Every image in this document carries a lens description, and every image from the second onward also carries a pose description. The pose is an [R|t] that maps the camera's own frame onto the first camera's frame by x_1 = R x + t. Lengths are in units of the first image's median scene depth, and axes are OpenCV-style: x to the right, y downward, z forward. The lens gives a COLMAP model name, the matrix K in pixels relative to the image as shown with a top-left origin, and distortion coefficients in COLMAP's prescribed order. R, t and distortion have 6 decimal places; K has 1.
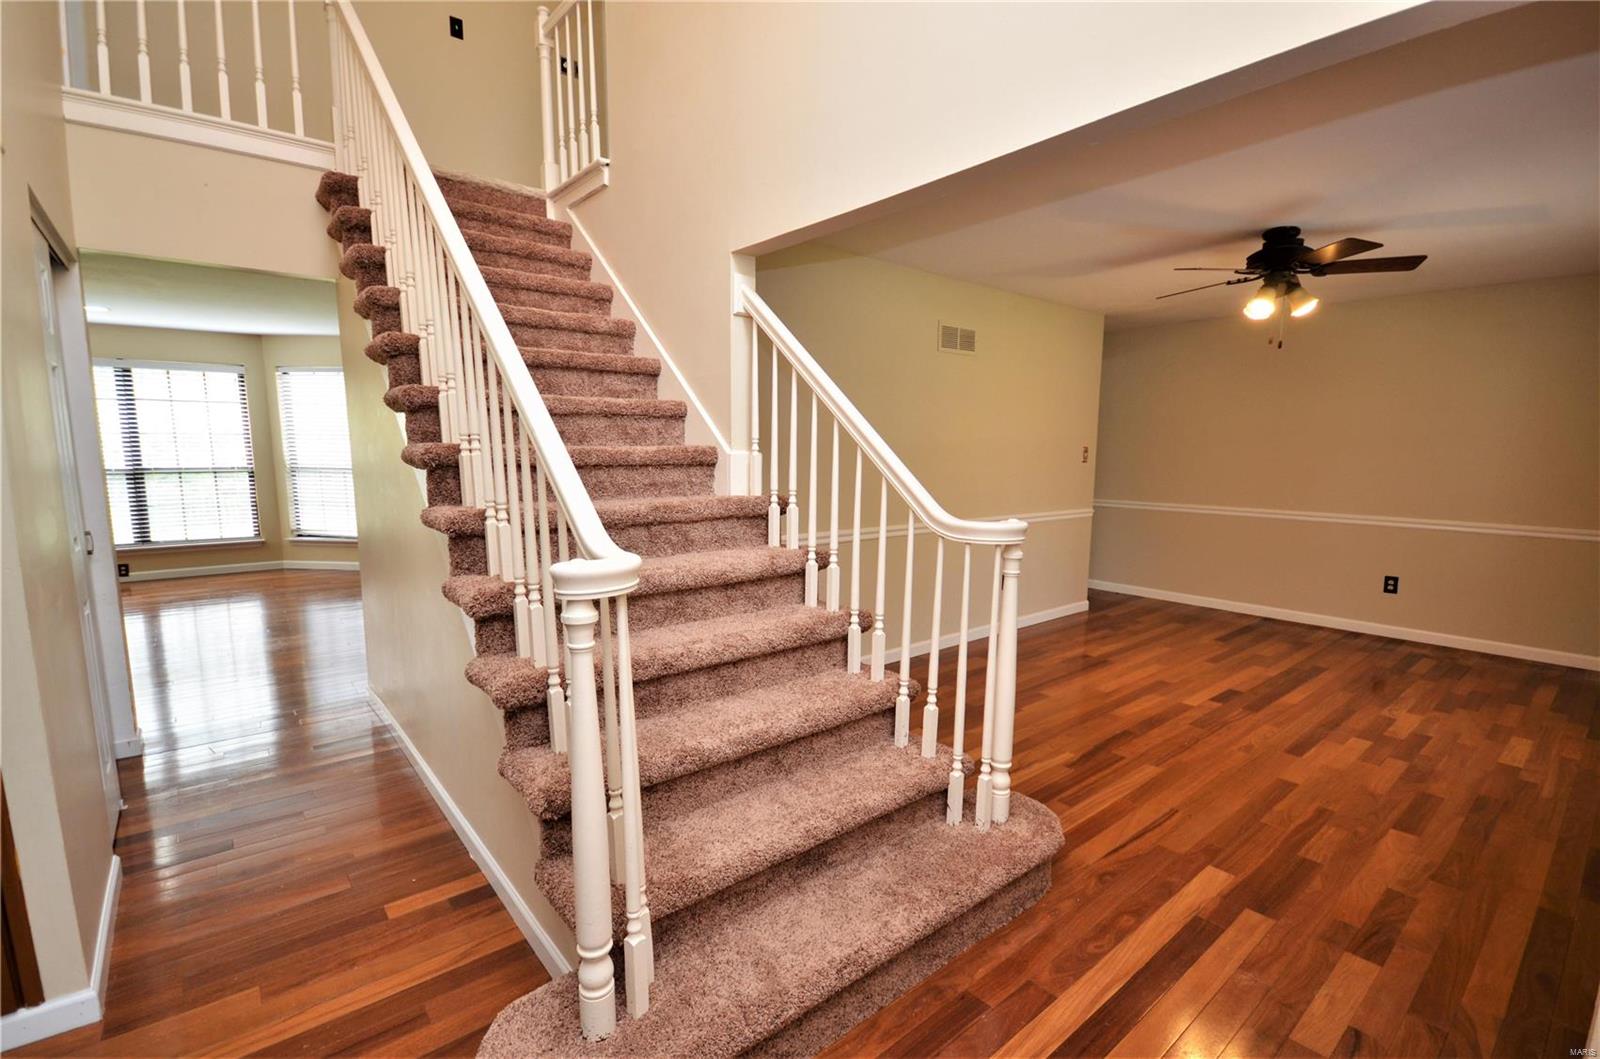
lens RADIAL K [[715.7, 0, 833.1], [0, 715.7, 540.5], [0, 0, 1]] dist [0.016394, -0.012444]
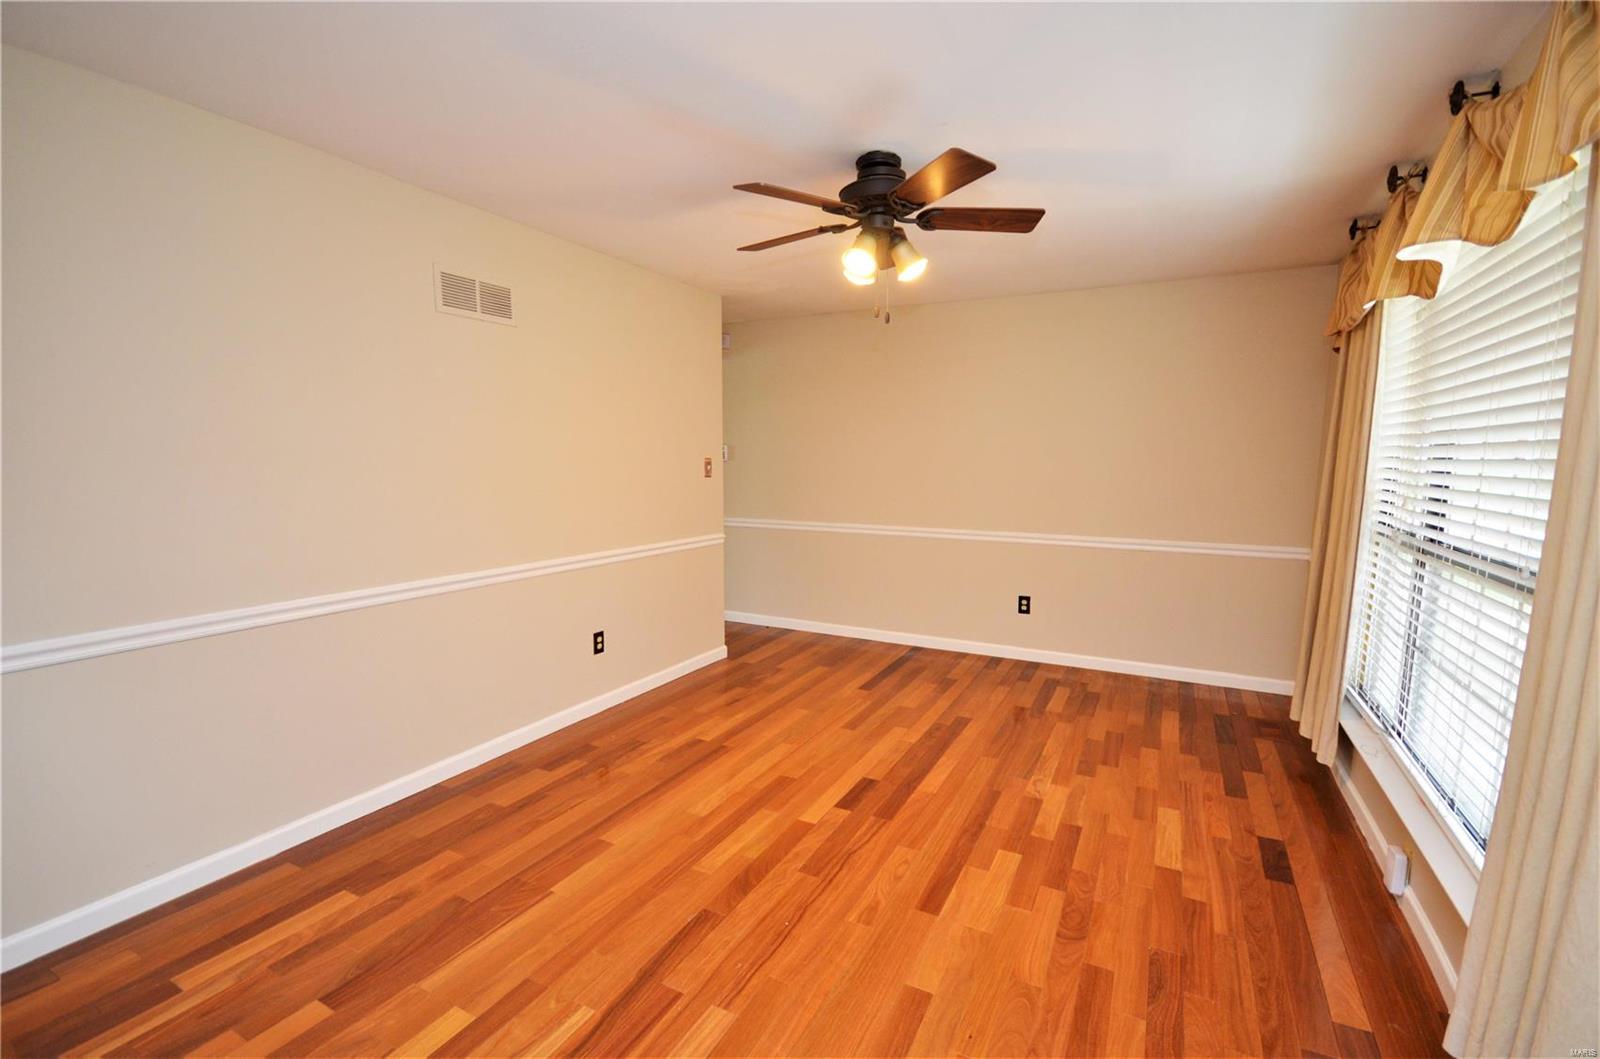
lens RADIAL K [[698.3, 0, 846.4], [0, 698.3, 542.6], [0, 0, 1]] dist [0.000301, 0.000008]
pose [[0.911667, -0.054864, 0.407252, 0.285128], [0.057836, 0.998313, 0.005019, -0.052092], [-0.406840, 0.018978, 0.913302, 0.377319]]
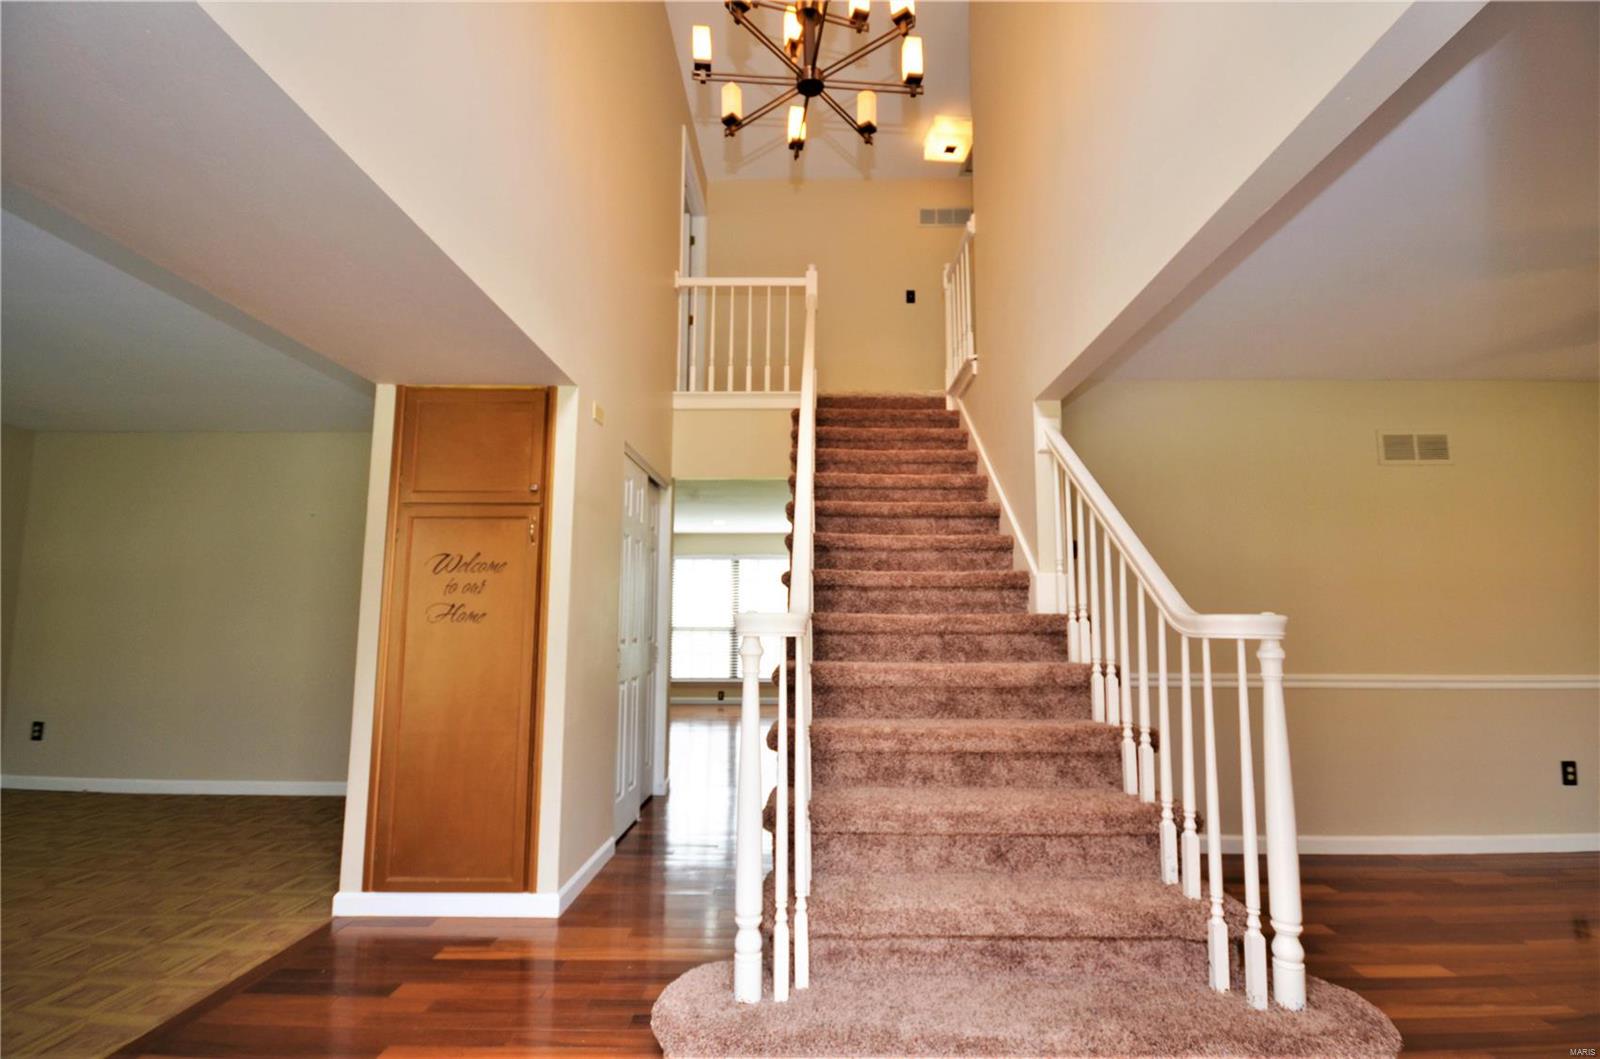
lens RADIAL K [[715.7, 0, 833.1], [0, 715.7, 540.5], [0, 0, 1]] dist [0.016394, -0.012444]
pose [[0.762593, -0.087860, -0.640884, 0.250043], [-0.076915, 0.971390, -0.224690, 0.073201], [0.642289, 0.220641, 0.734018, 0.005589]]
